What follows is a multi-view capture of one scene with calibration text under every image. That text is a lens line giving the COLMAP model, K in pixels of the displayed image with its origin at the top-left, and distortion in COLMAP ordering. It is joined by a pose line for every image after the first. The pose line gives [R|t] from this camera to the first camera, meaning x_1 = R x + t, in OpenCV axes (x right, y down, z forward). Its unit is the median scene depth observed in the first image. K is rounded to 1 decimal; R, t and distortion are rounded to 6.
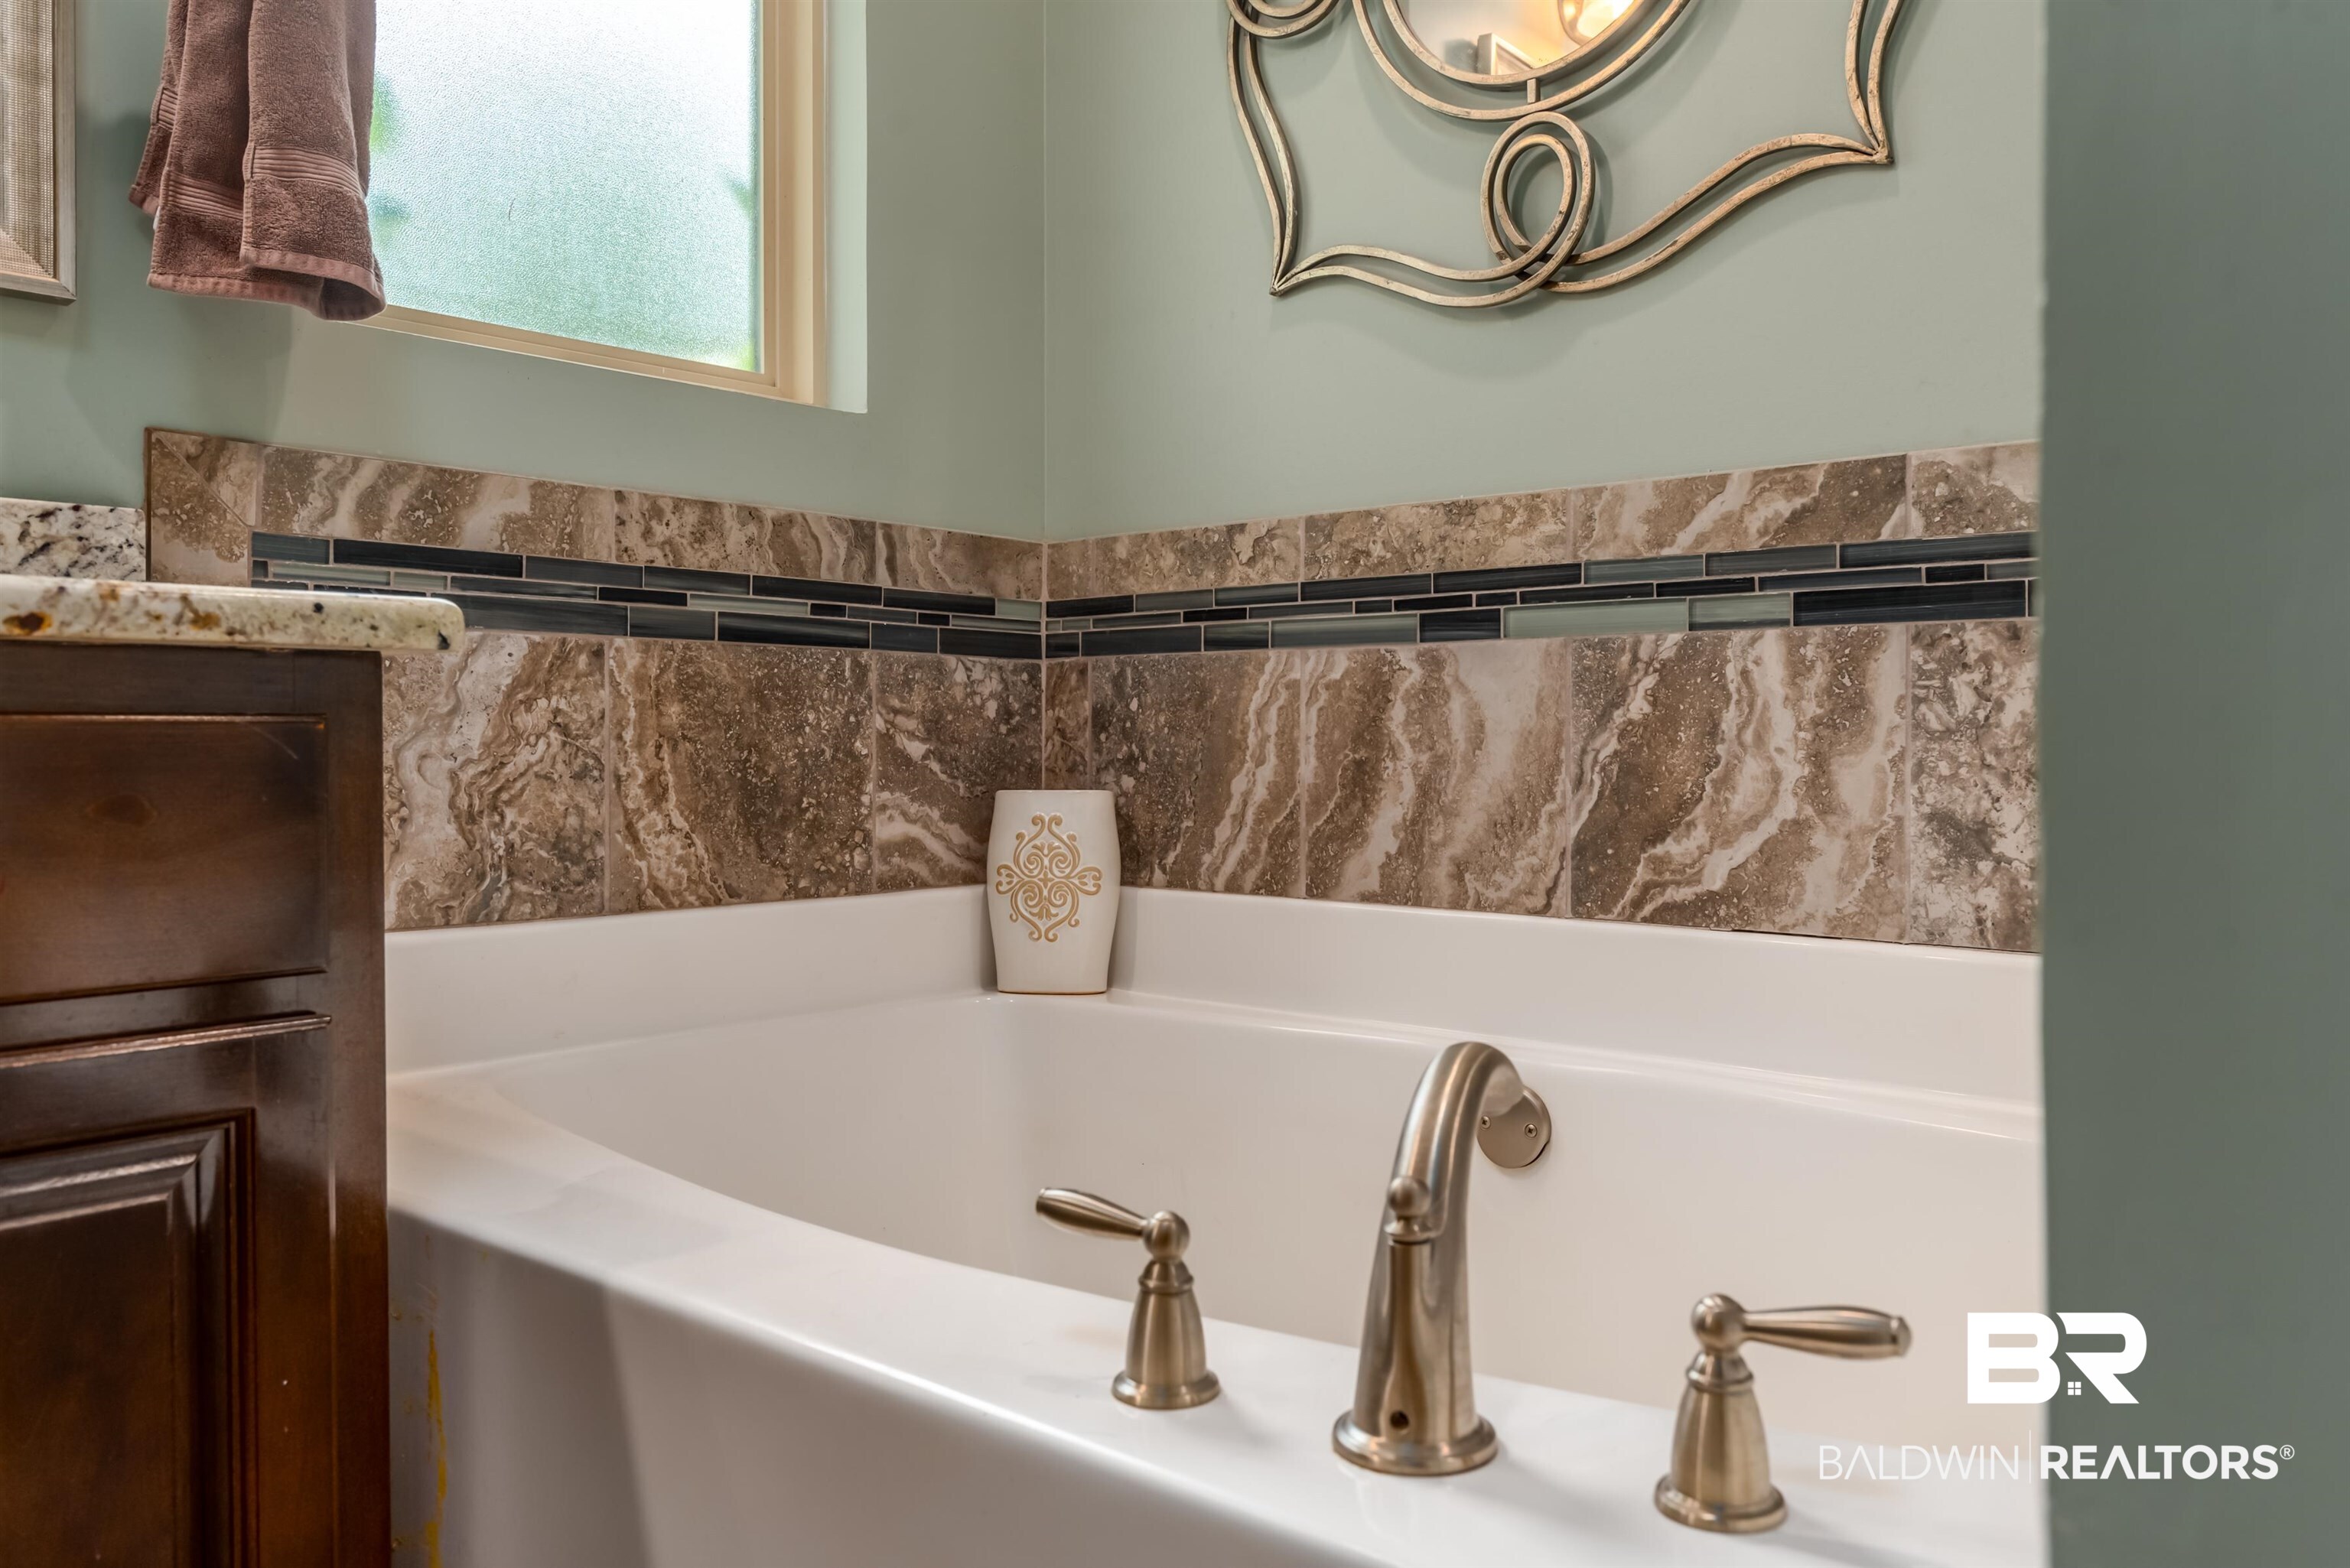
lens RADIAL K [[1735.7, 0, 1244.1], [0, 1735.7, 756.3], [0, 0, 1]] dist [-0.003692, -0.001878]
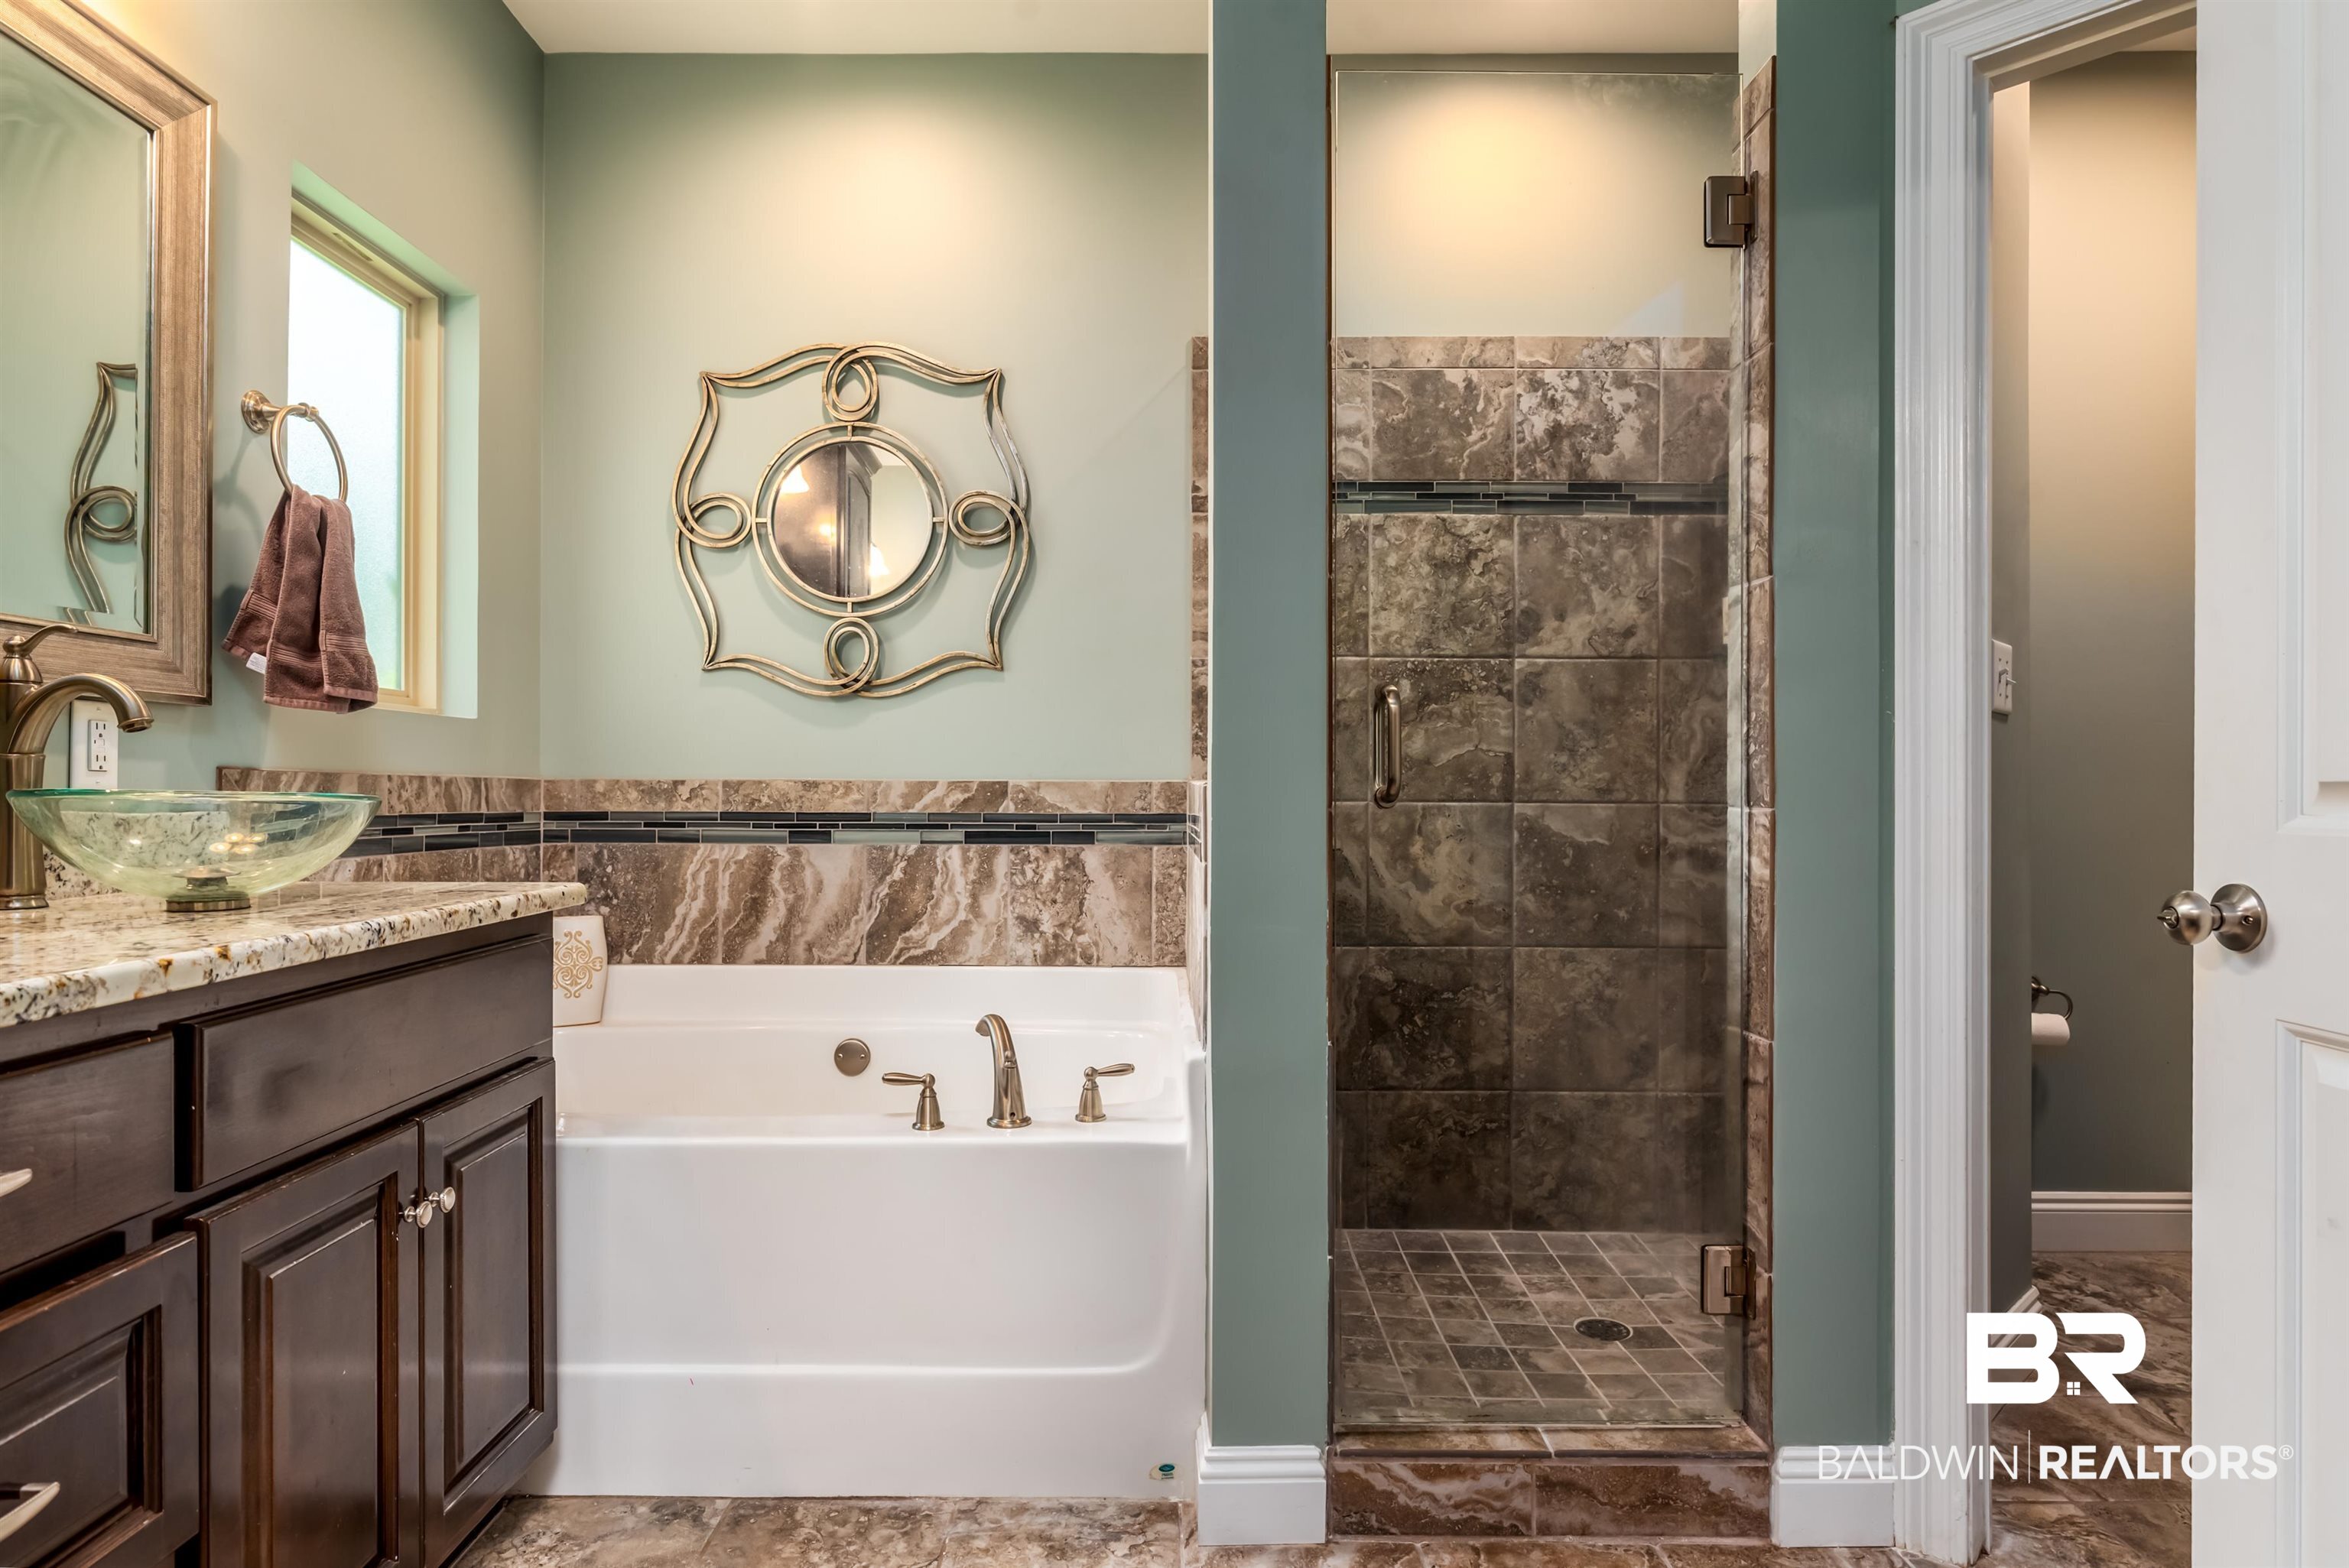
lens RADIAL K [[1260.2, 0, 1163.0], [0, 1260.2, 789.1], [0, 0, 1]] dist [-0.002927, 0.001577]
pose [[0.762308, 0.006067, 0.647186, -0.594497], [0.001397, 0.999938, -0.011019, -0.121694], [-0.647212, 0.009304, 0.762253, -0.540339]]
